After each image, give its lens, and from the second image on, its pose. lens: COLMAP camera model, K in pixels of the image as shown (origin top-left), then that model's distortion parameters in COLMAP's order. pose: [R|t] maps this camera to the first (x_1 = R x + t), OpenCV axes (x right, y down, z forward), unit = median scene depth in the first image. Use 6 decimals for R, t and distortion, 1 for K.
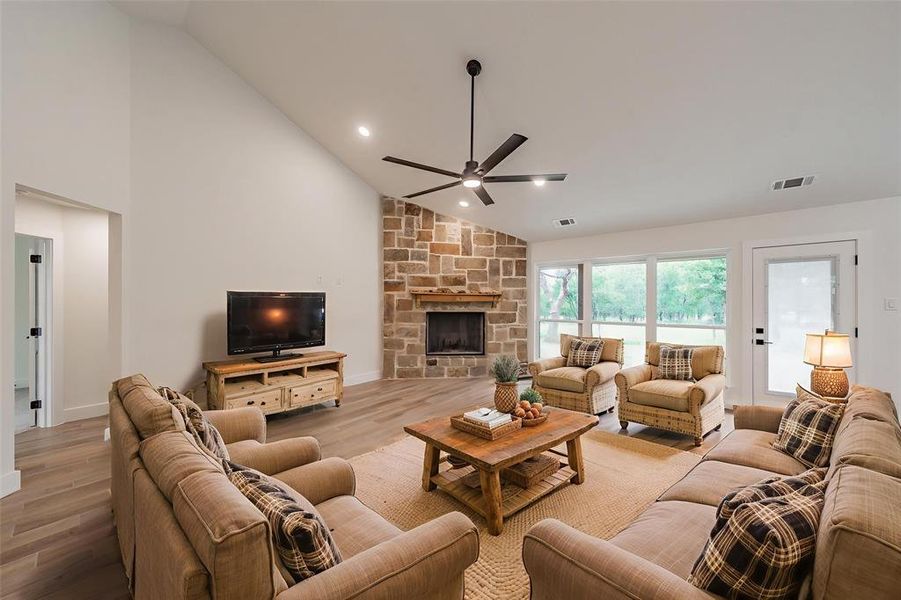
lens RADIAL K [[313.2, 0, 447.5], [0, 313.2, 303.4], [0, 0, 1]] dist [0.000581, -0.000012]
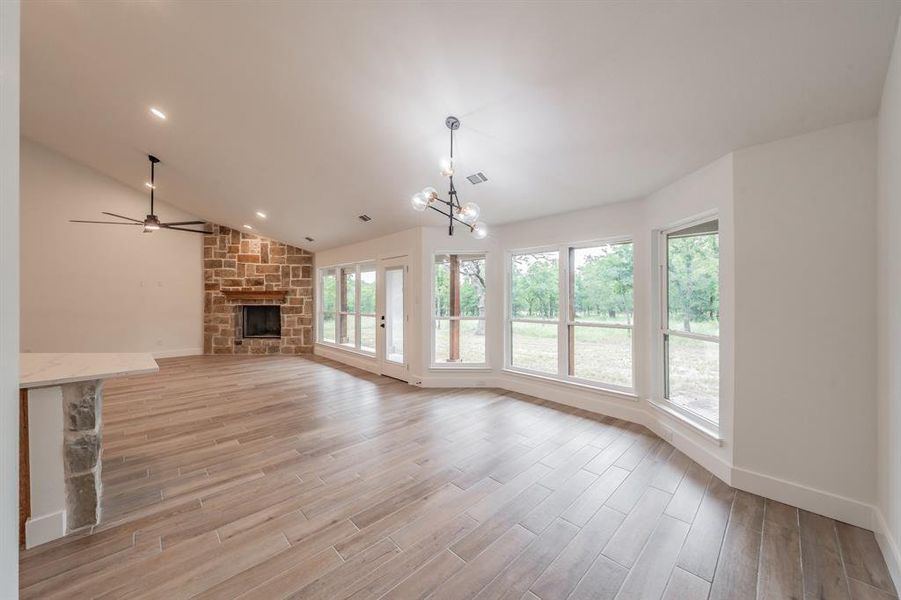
lens RADIAL K [[330.0, 0, 454.8], [0, 330.0, 296.2], [0, 0, 1]] dist [0.000535, -0.000193]
pose [[0.994422, -0.003607, -0.105413, 1.028330], [0.002746, 0.999962, -0.008313, 0.001791], [0.105439, 0.007977, 0.994394, -0.321914]]
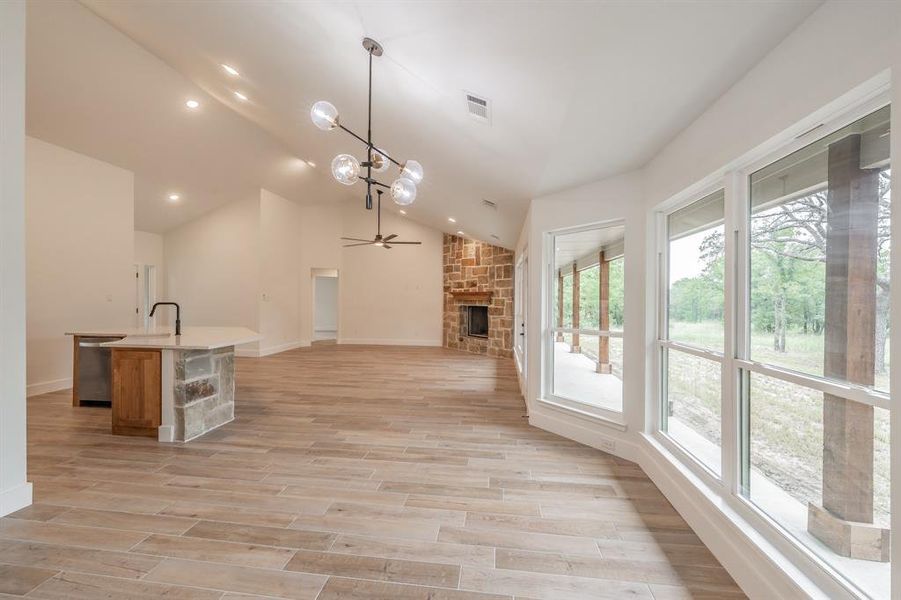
lens RADIAL K [[354.1, 0, 451.6], [0, 354.1, 302.2], [0, 0, 1]] dist [-0.000588, -0.000052]
pose [[0.525924, 0.009903, -0.850474, 1.353419], [-0.009134, 0.999940, 0.005995, 0.001664], [0.850483, 0.004615, 0.525983, 0.072788]]
